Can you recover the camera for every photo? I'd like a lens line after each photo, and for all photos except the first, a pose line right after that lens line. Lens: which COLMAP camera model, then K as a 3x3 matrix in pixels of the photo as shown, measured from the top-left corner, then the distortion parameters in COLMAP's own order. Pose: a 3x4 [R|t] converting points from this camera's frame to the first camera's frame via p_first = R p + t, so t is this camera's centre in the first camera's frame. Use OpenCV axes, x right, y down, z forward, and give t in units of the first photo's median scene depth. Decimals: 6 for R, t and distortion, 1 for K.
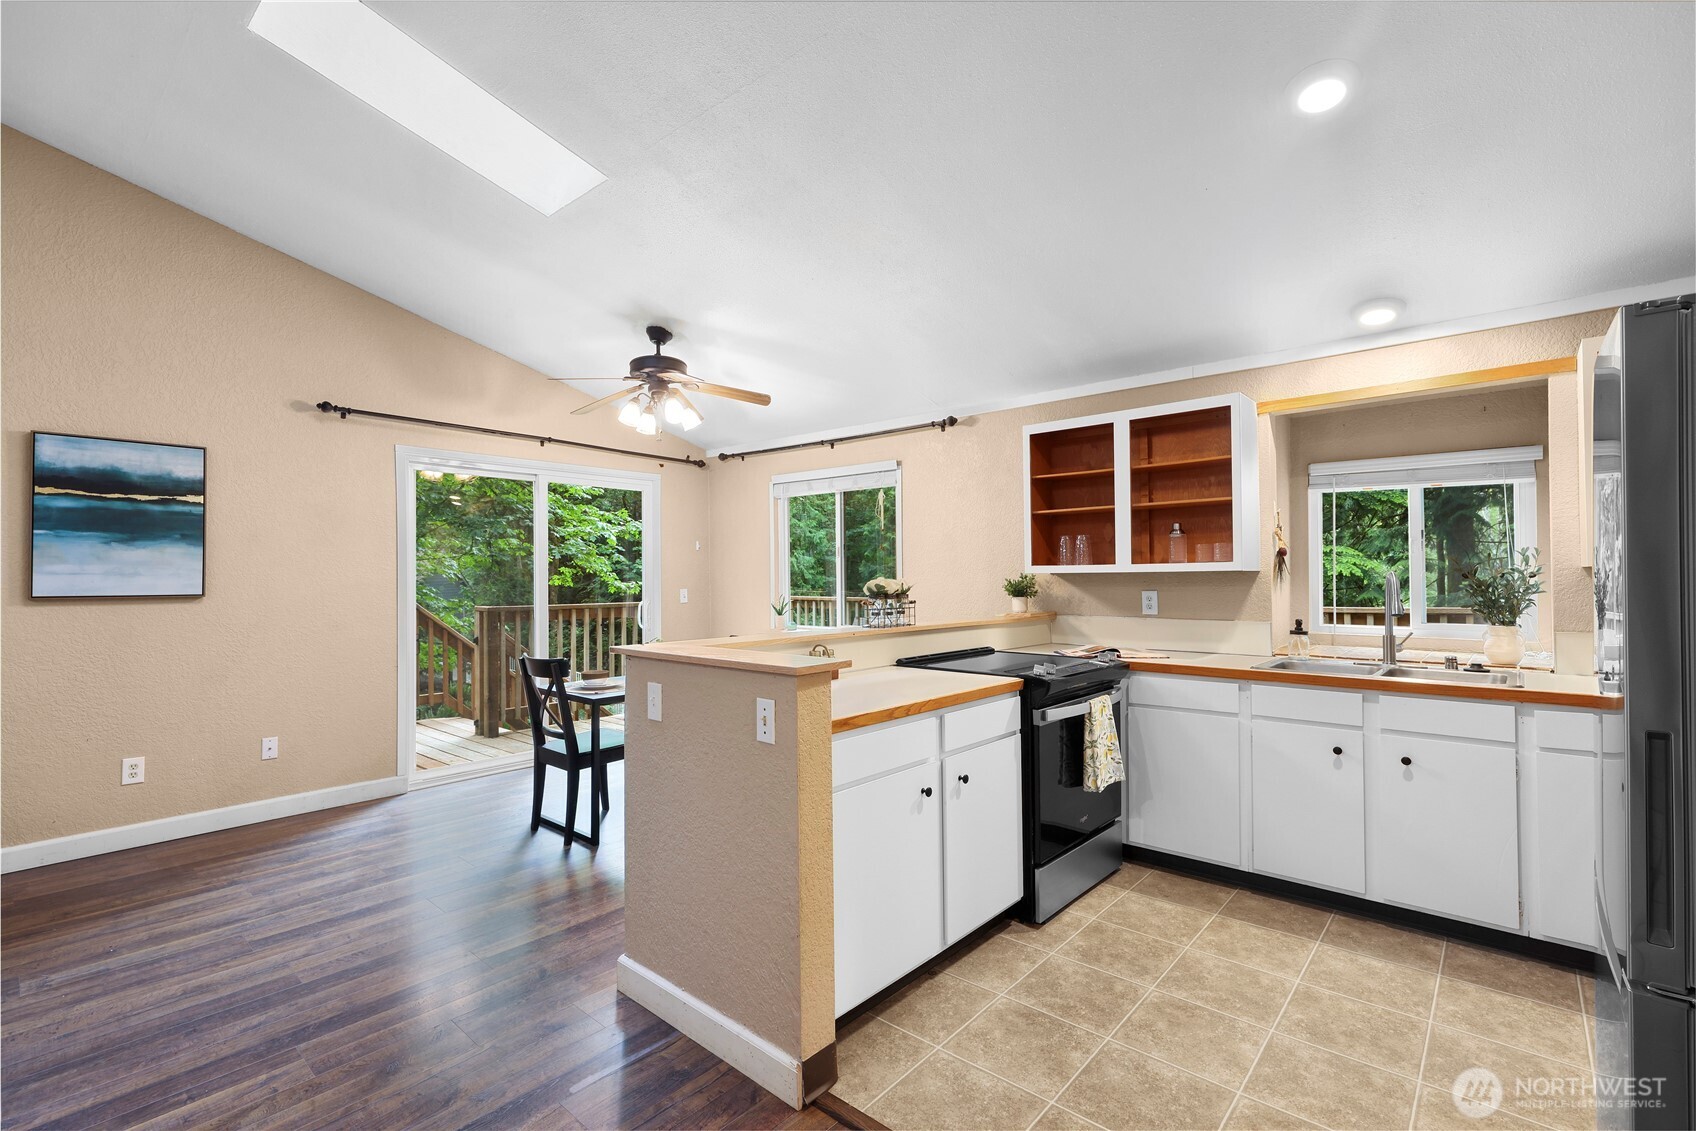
lens RADIAL K [[753.5, 0, 843.3], [0, 753.5, 565.1], [0, 0, 1]] dist [0.002715, 0.000564]
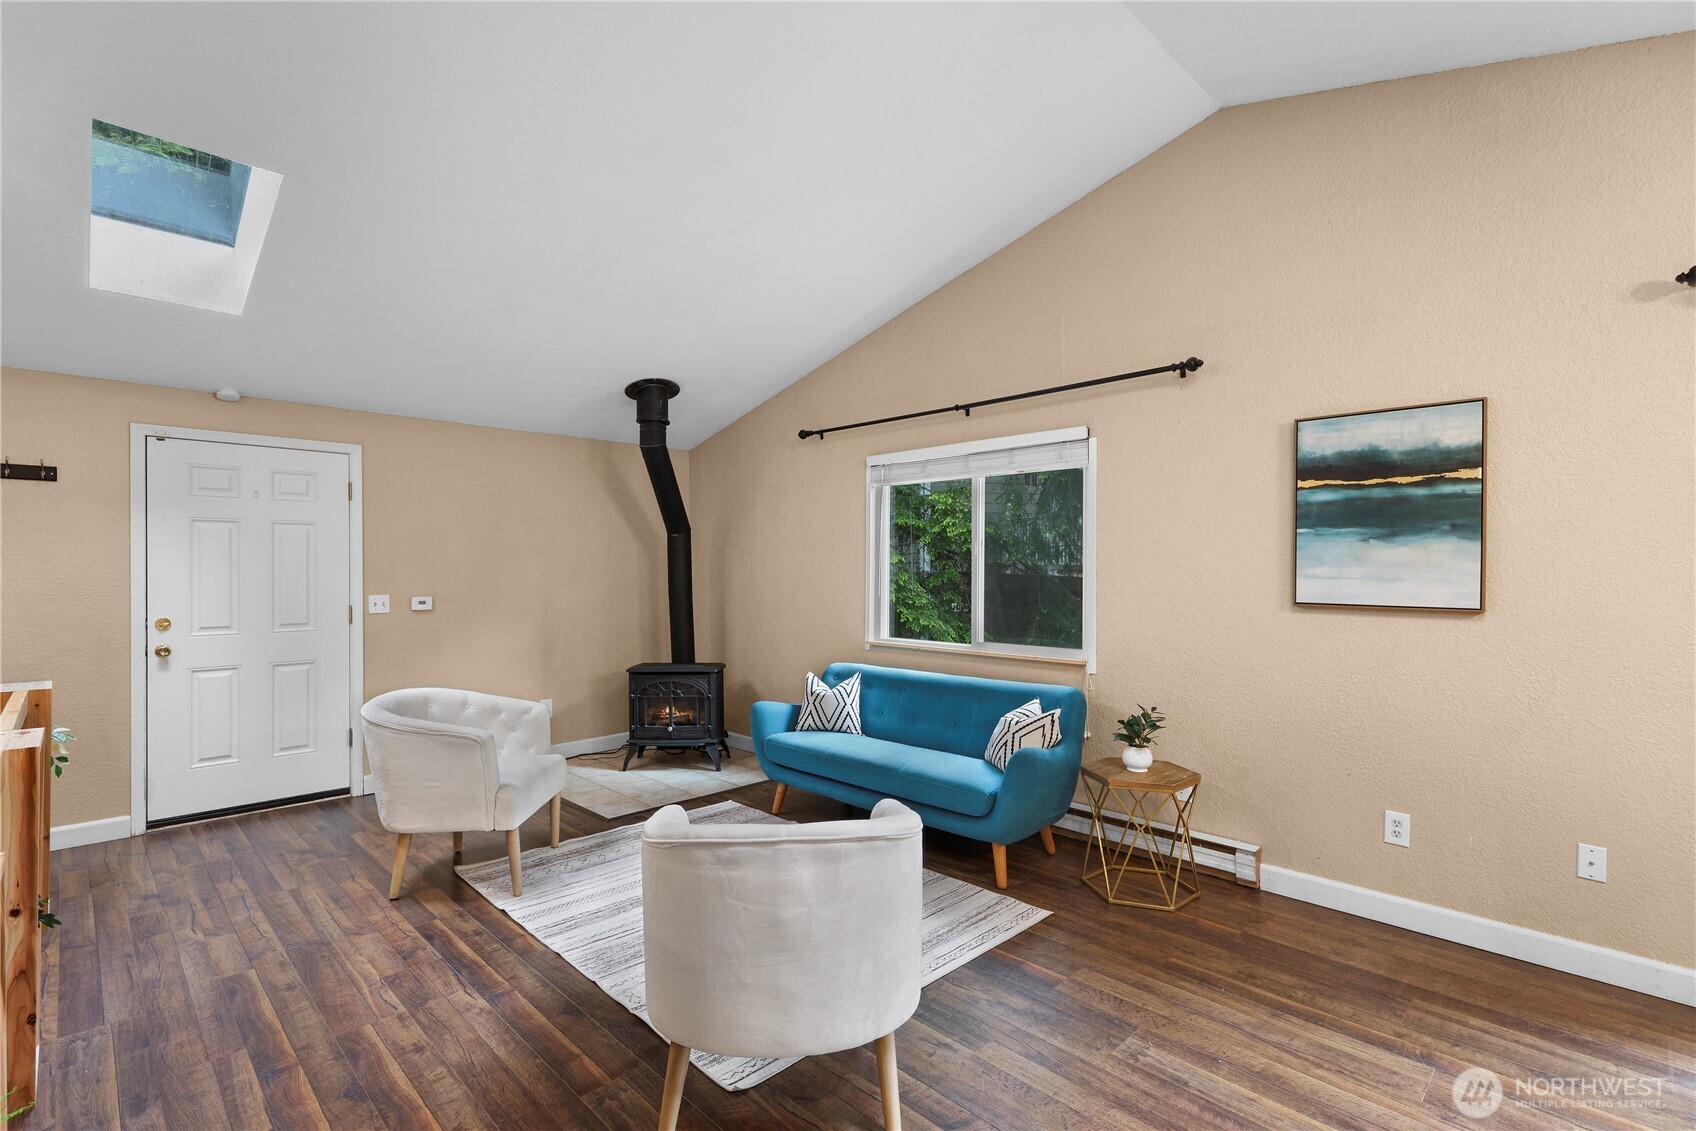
lens RADIAL K [[777.5, 0, 843.2], [0, 777.5, 571.7], [0, 0, 1]] dist [0.003601, -0.001008]
pose [[-0.064195, 0.009150, -0.997895, -0.101094], [0.011096, 0.999903, 0.008455, -0.009105], [0.997876, -0.010530, -0.064291, 0.507967]]
